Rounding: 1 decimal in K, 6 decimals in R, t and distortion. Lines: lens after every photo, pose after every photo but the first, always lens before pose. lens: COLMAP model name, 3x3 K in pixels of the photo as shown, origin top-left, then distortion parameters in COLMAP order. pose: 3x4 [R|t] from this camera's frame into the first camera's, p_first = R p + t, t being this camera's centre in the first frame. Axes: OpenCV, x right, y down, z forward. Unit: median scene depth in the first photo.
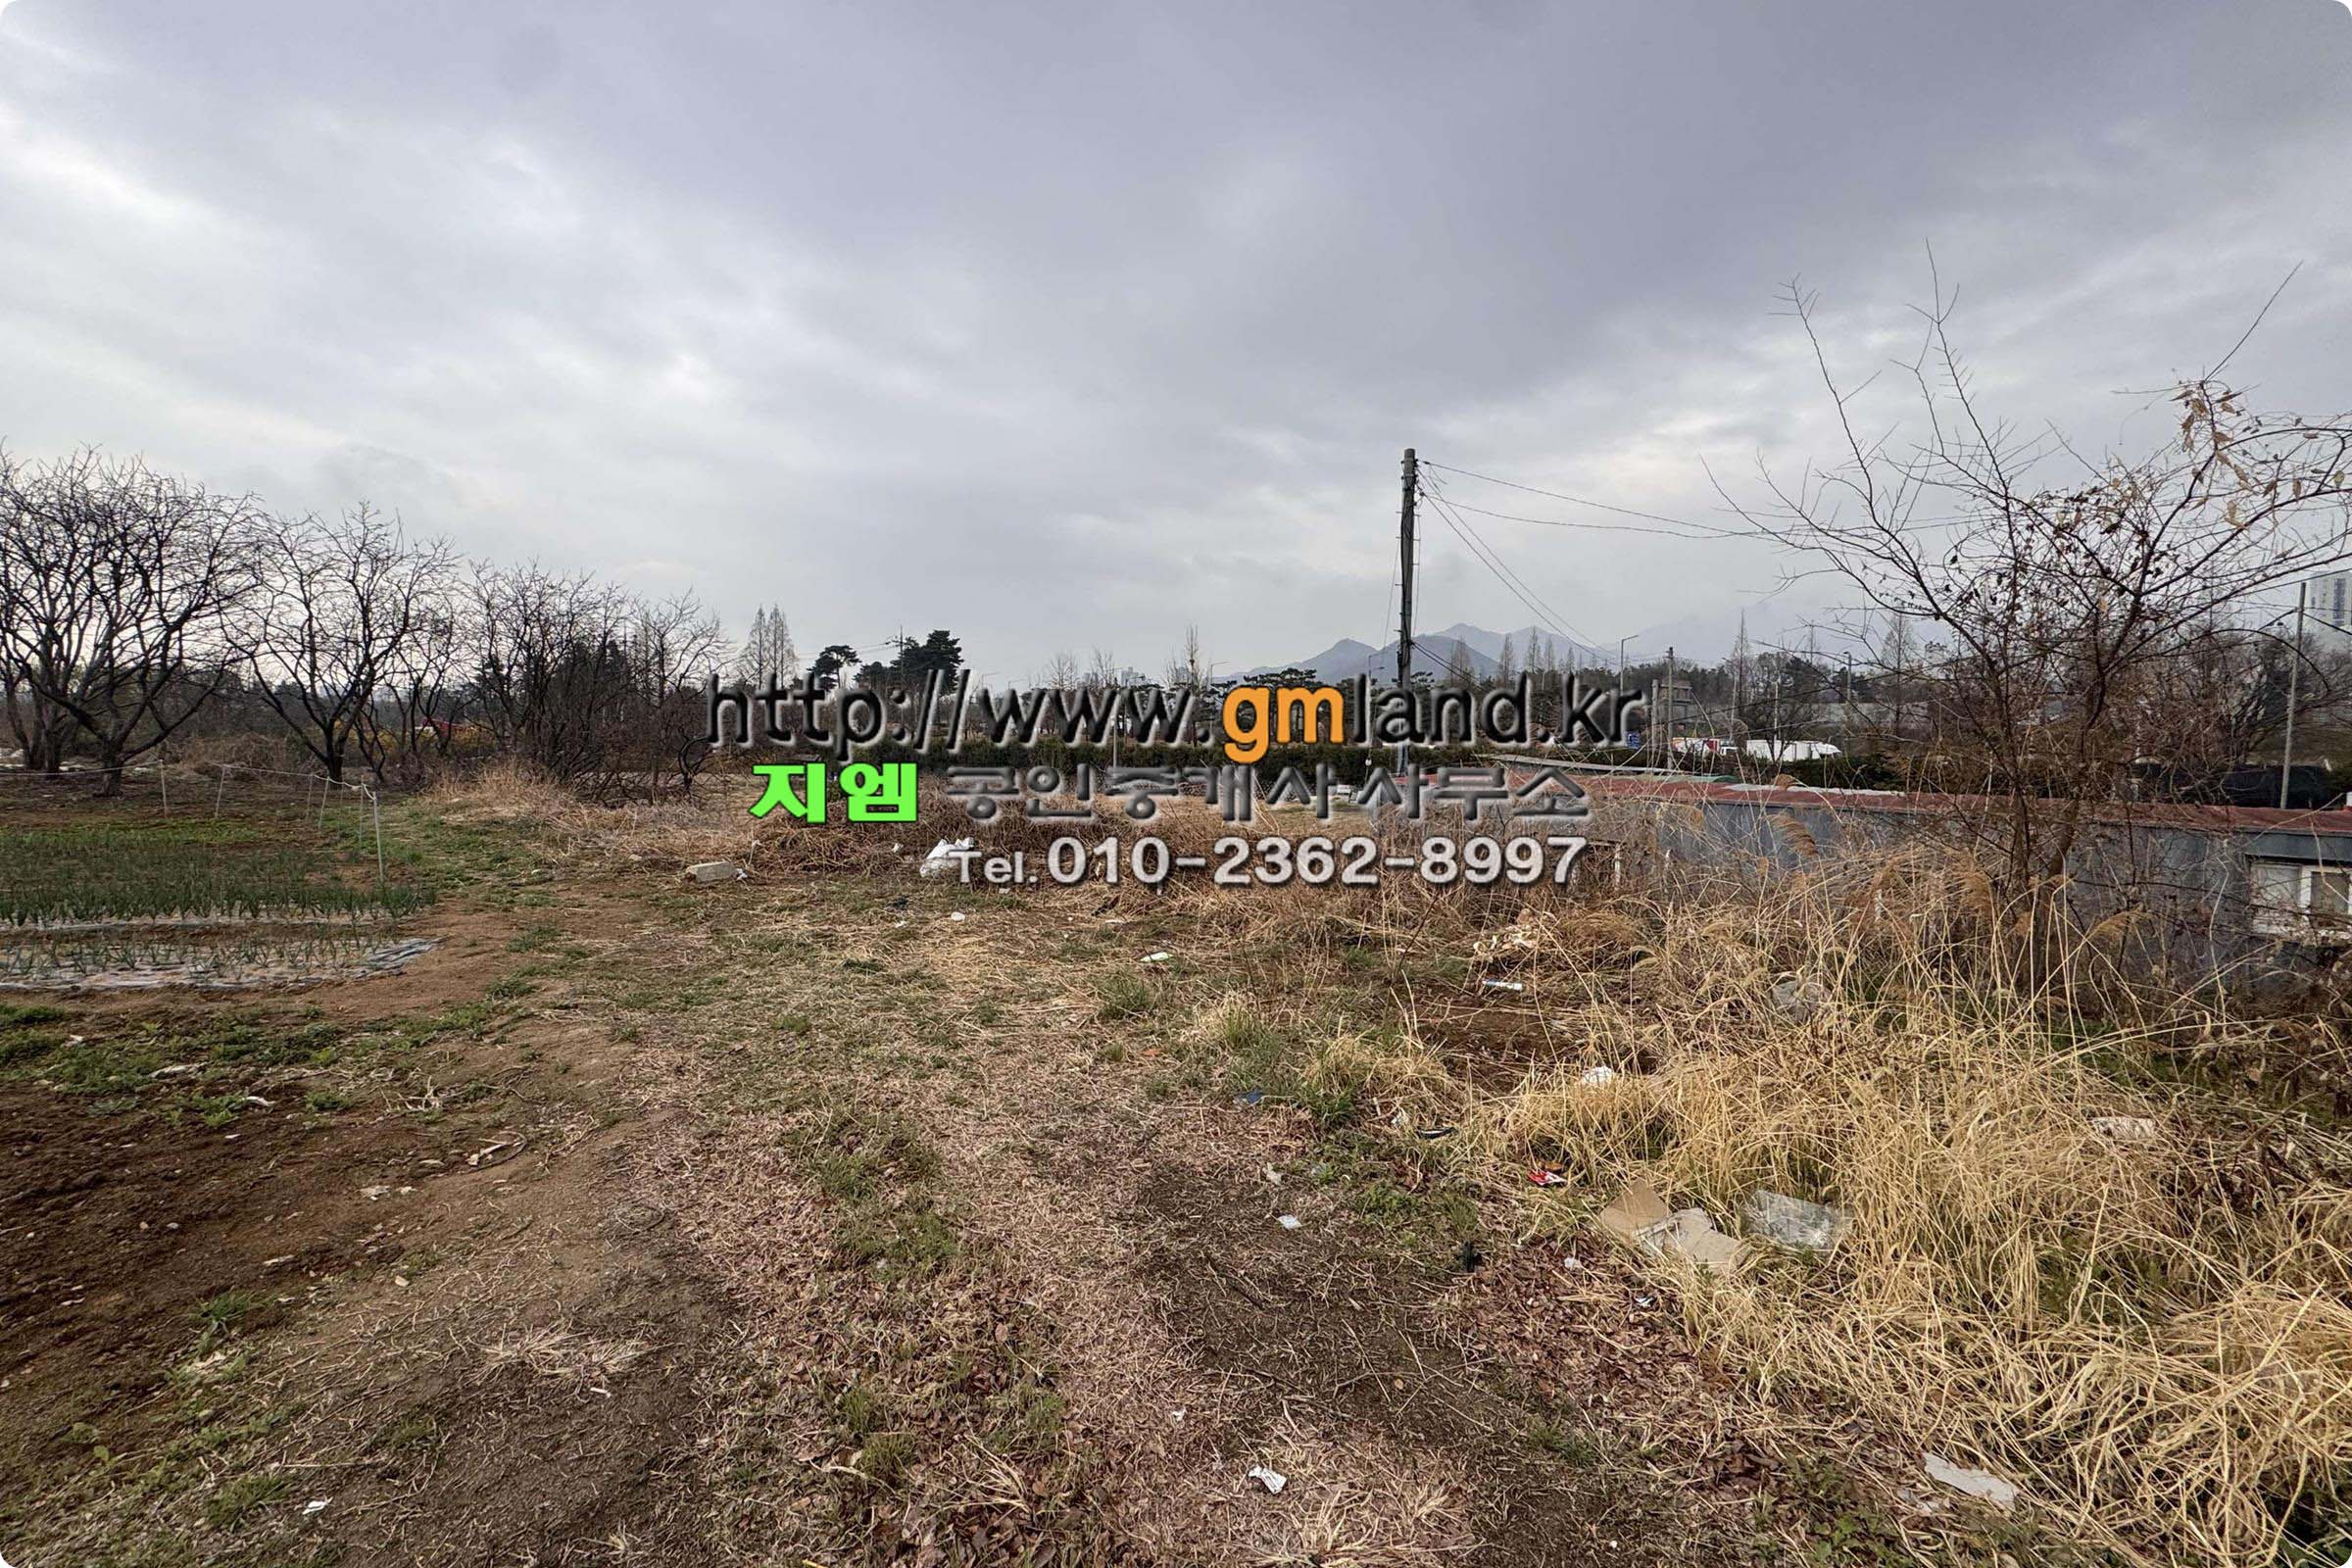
lens RADIAL K [[950.9, 0, 1160.7], [0, 950.9, 750.8], [0, 0, 1]] dist [-0.002220, 0.000610]
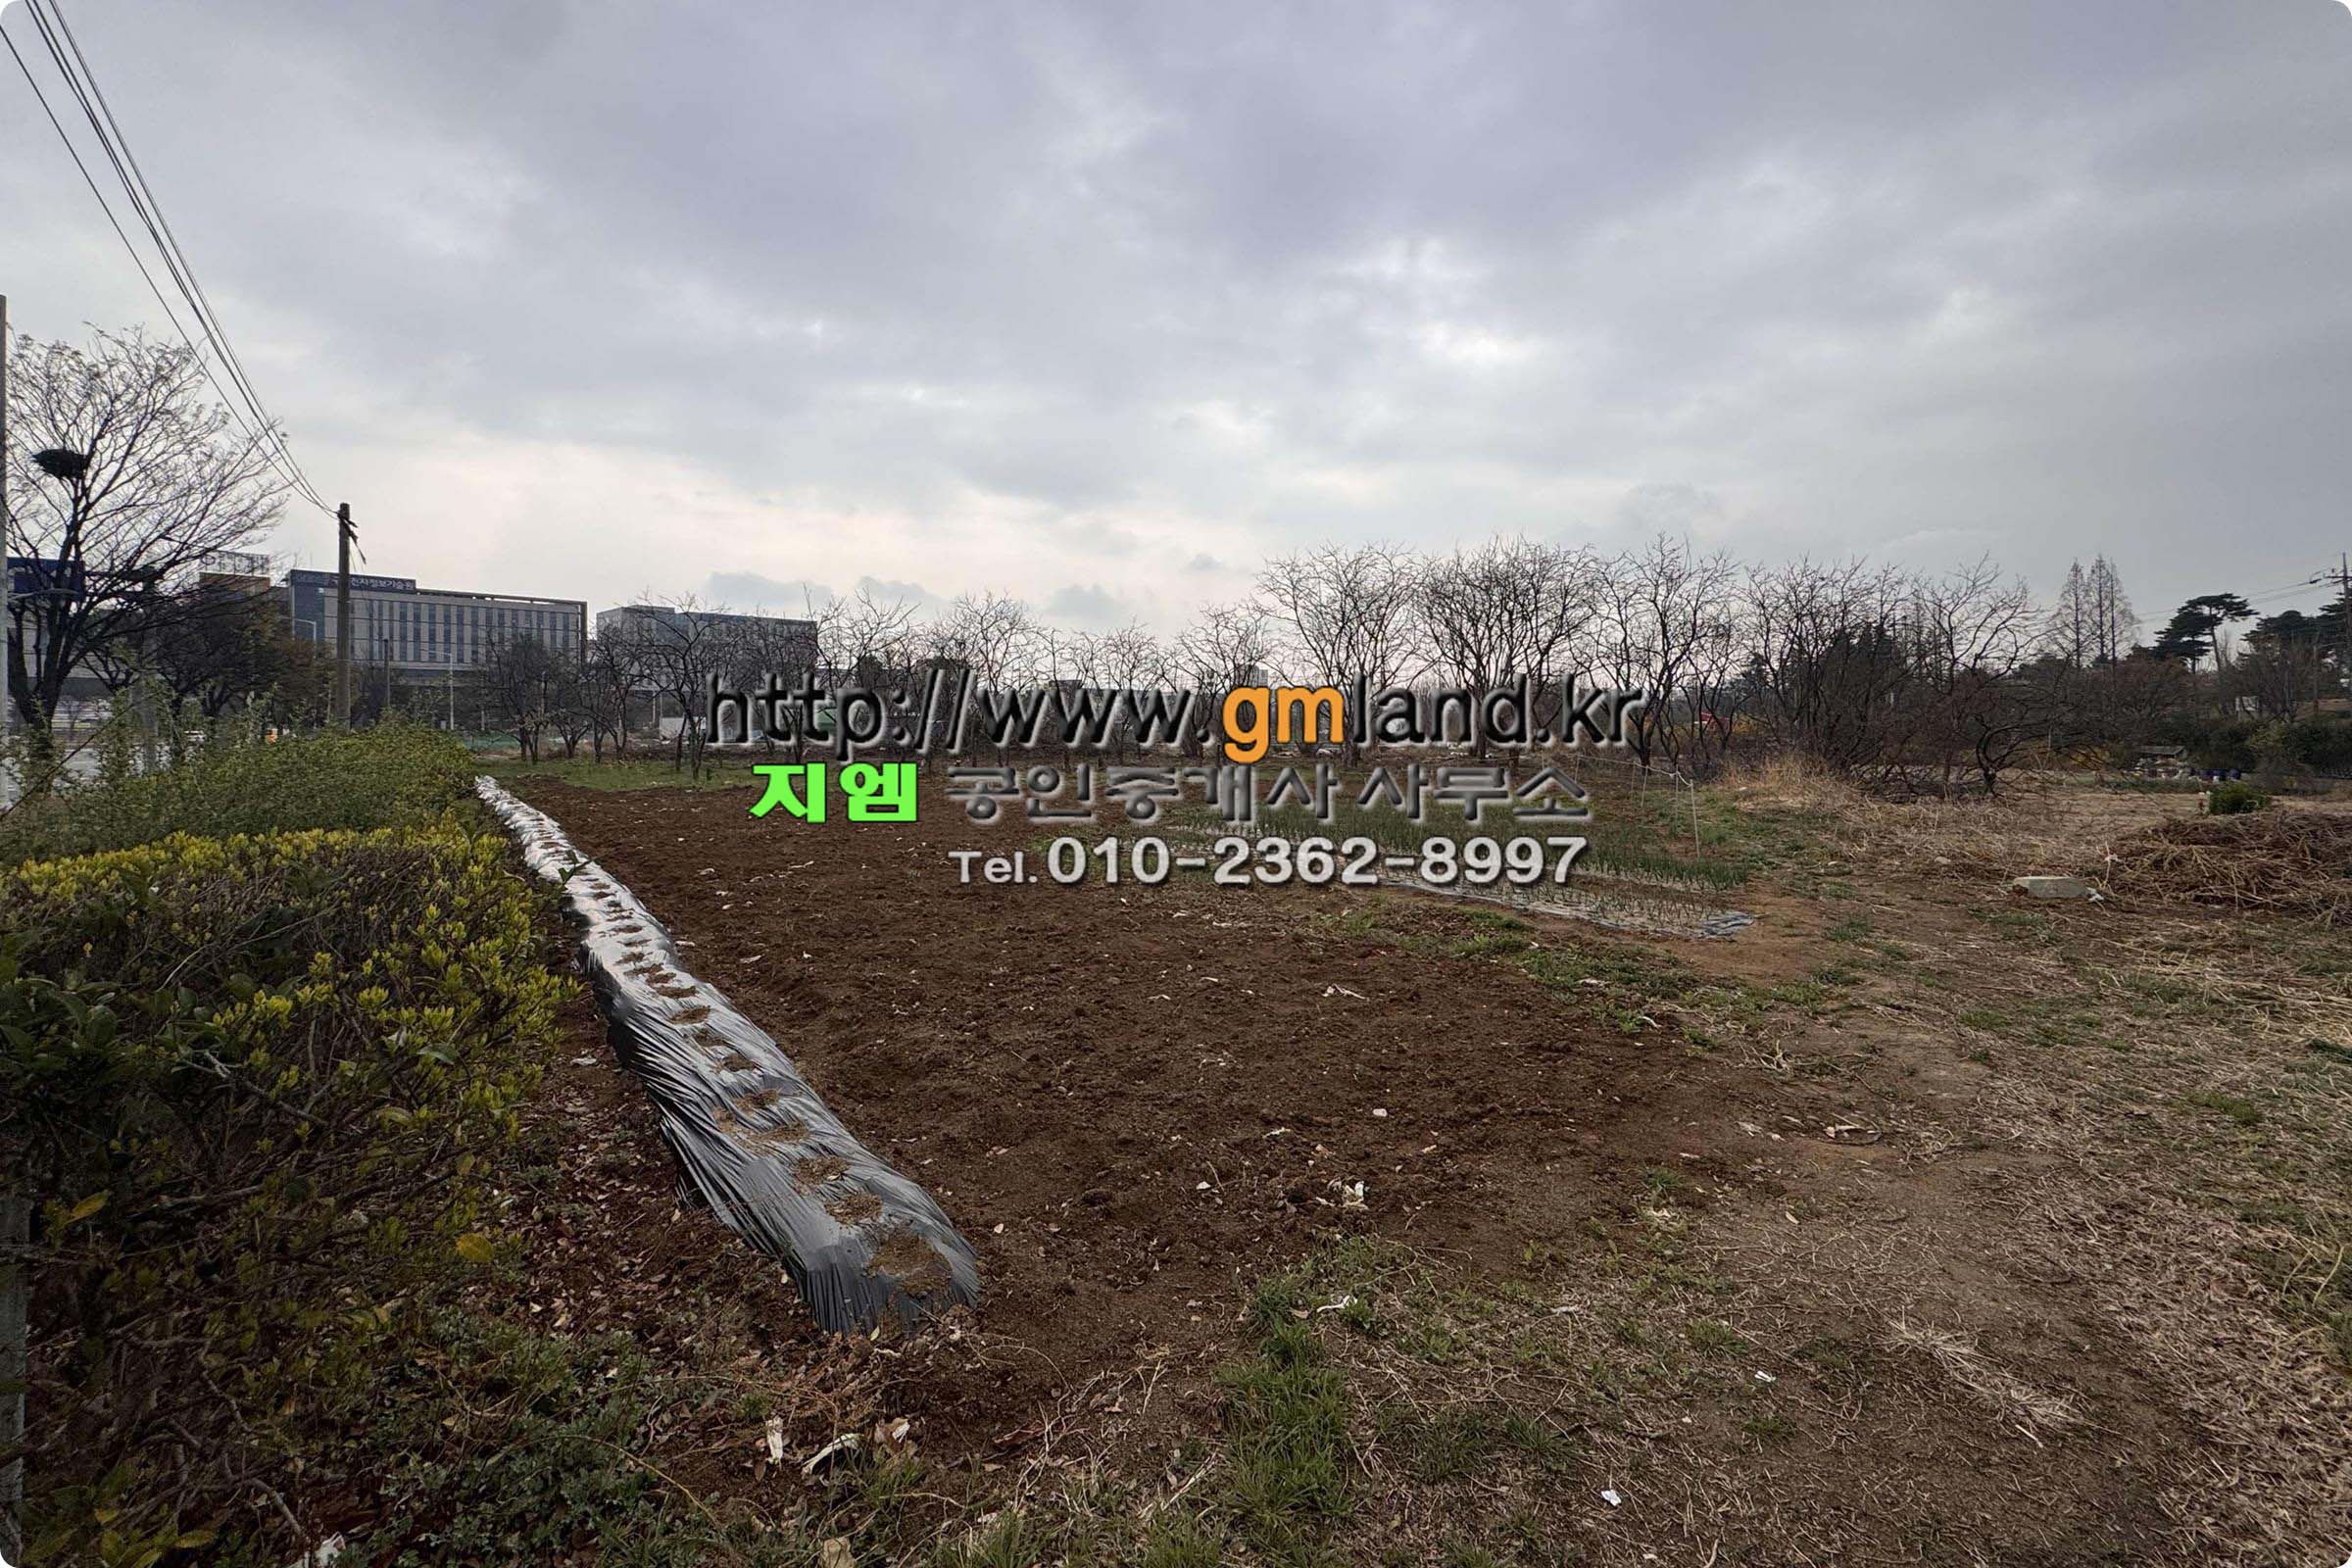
lens RADIAL K [[950.9, 0, 1191.0], [0, 950.9, 715.6], [0, 0, 1]] dist [-0.002220, 0.000610]
pose [[0.408744, -0.029627, -0.912168, -0.007380], [0.003643, 0.999518, -0.030832, -0.000450], [0.912642, 0.009279, 0.408655, -0.017330]]
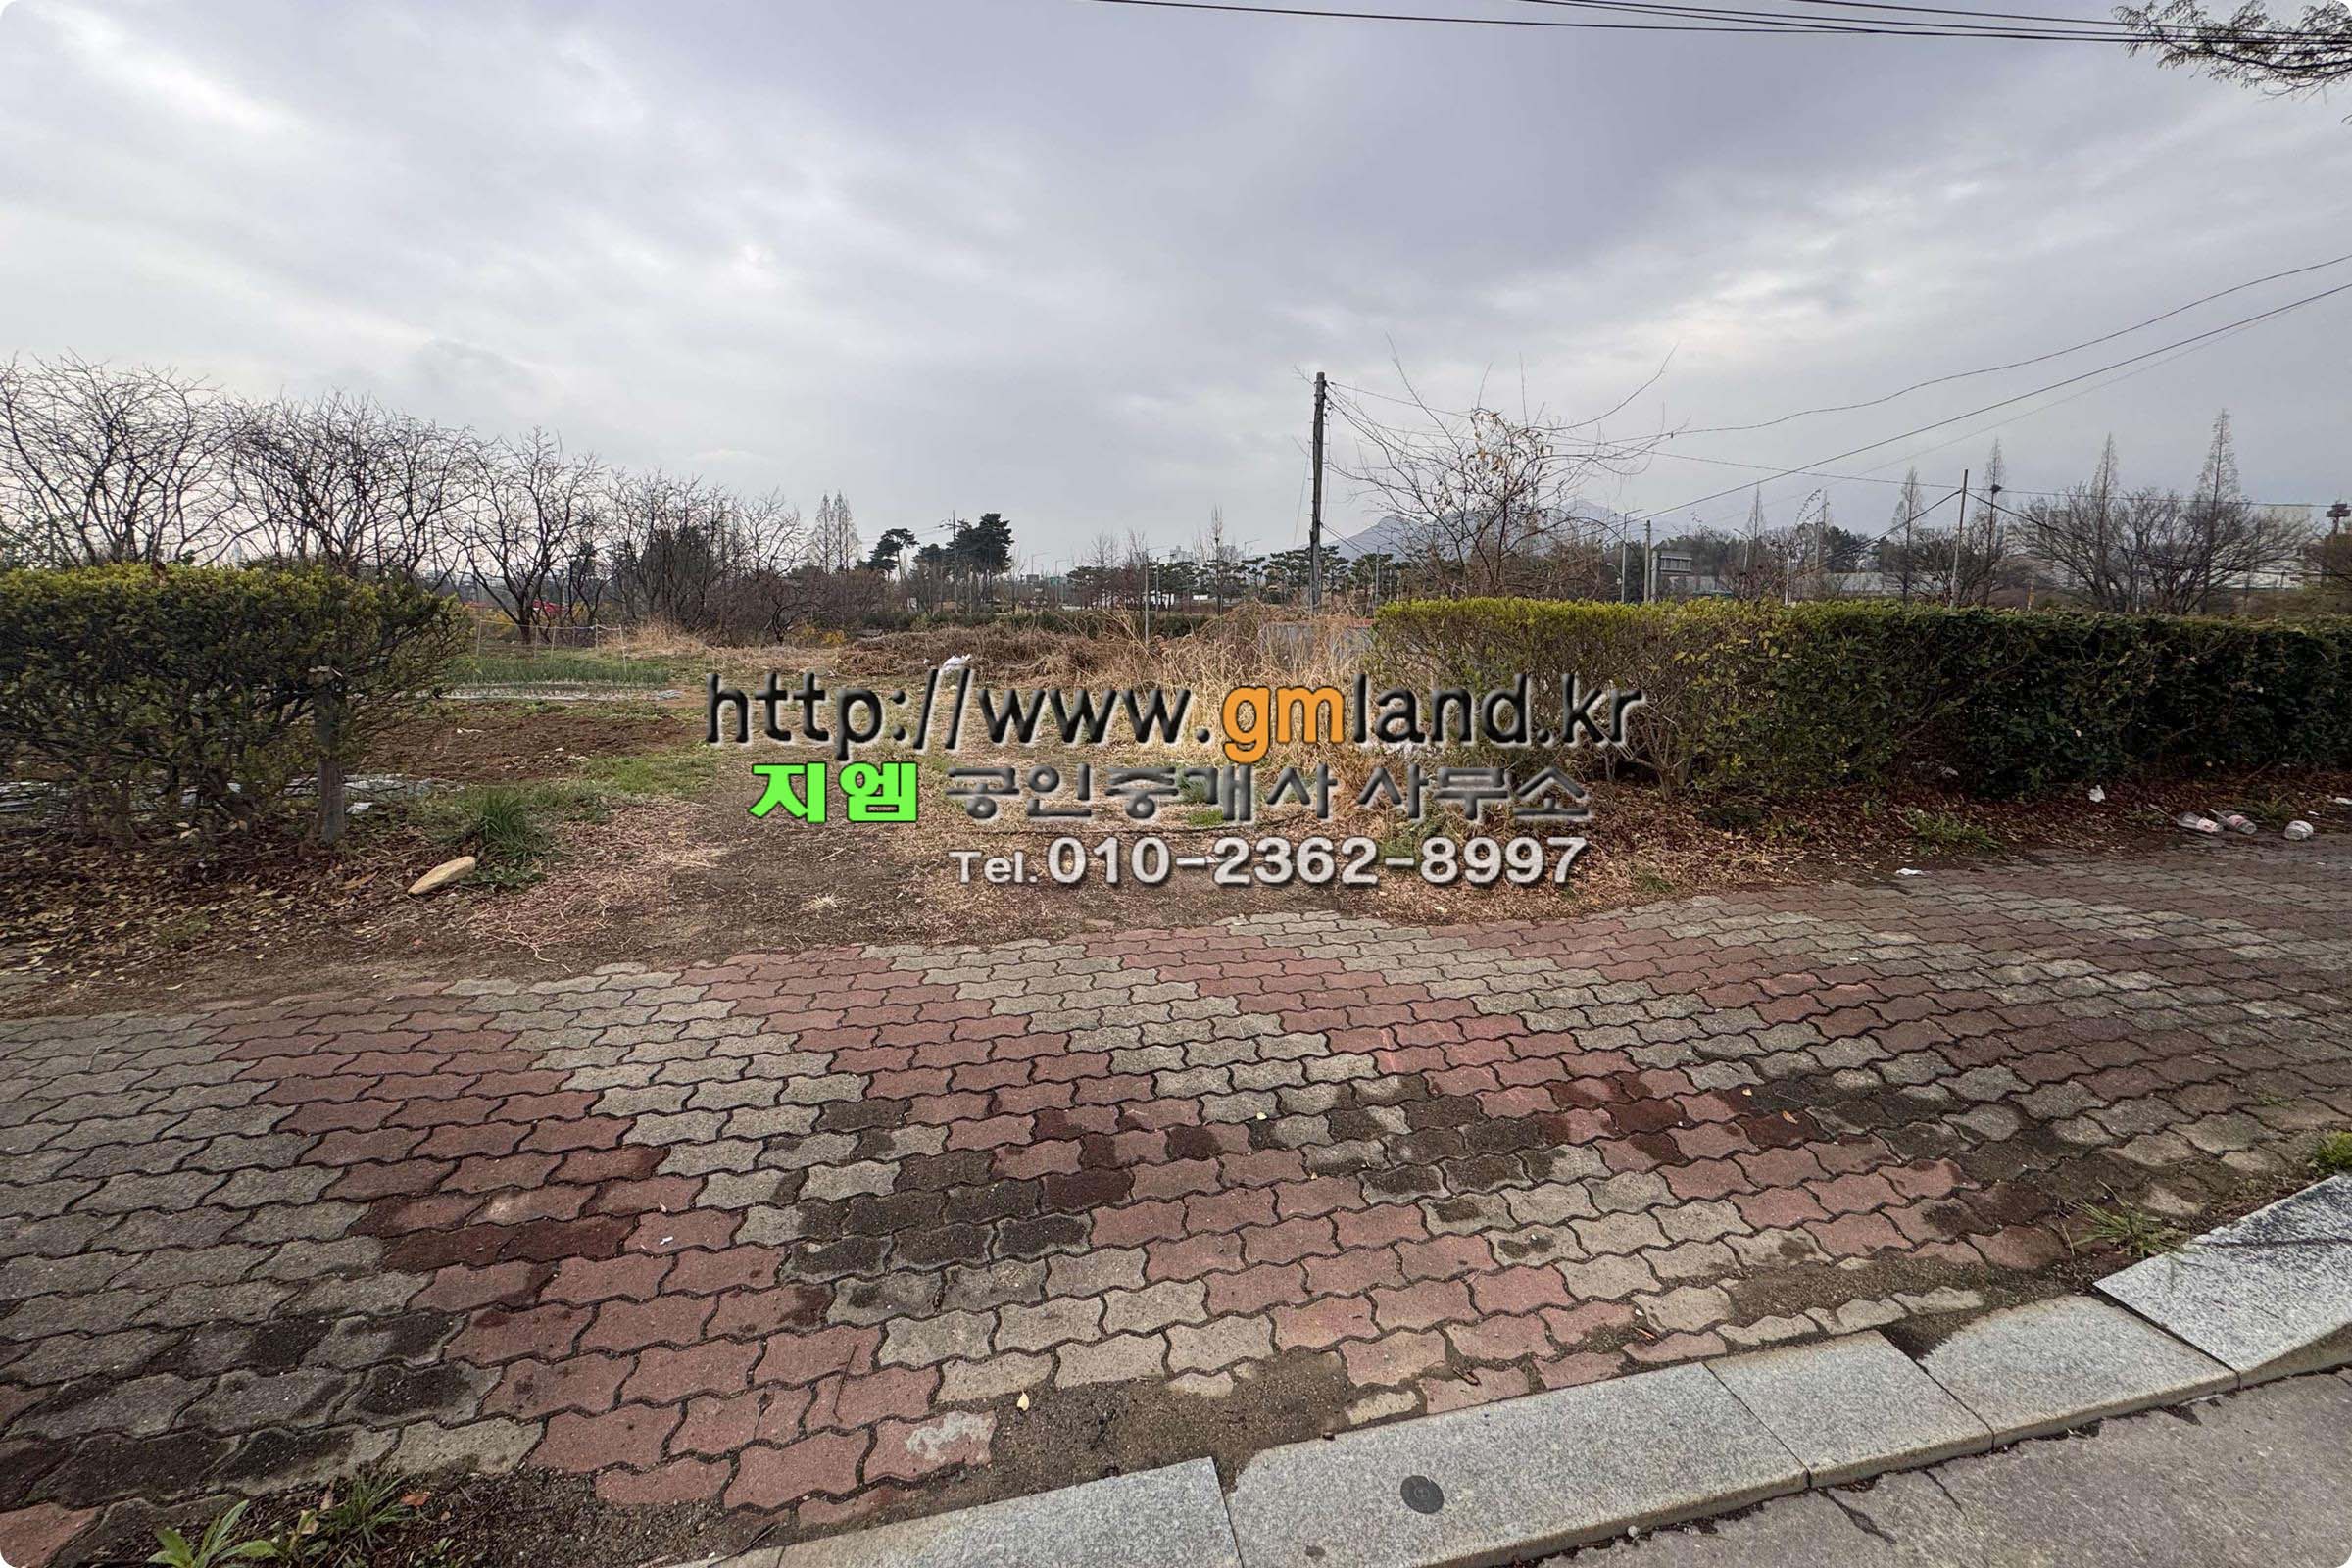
lens RADIAL K [[950.9, 0, 1156.3], [0, 950.9, 657.1], [0, 0, 1]] dist [-0.002220, 0.000610]
pose [[0.997873, -0.005655, -0.064942, 0.118732], [0.007516, 0.999567, 0.028453, 0.030410], [0.064753, -0.028881, 0.997483, -0.312241]]
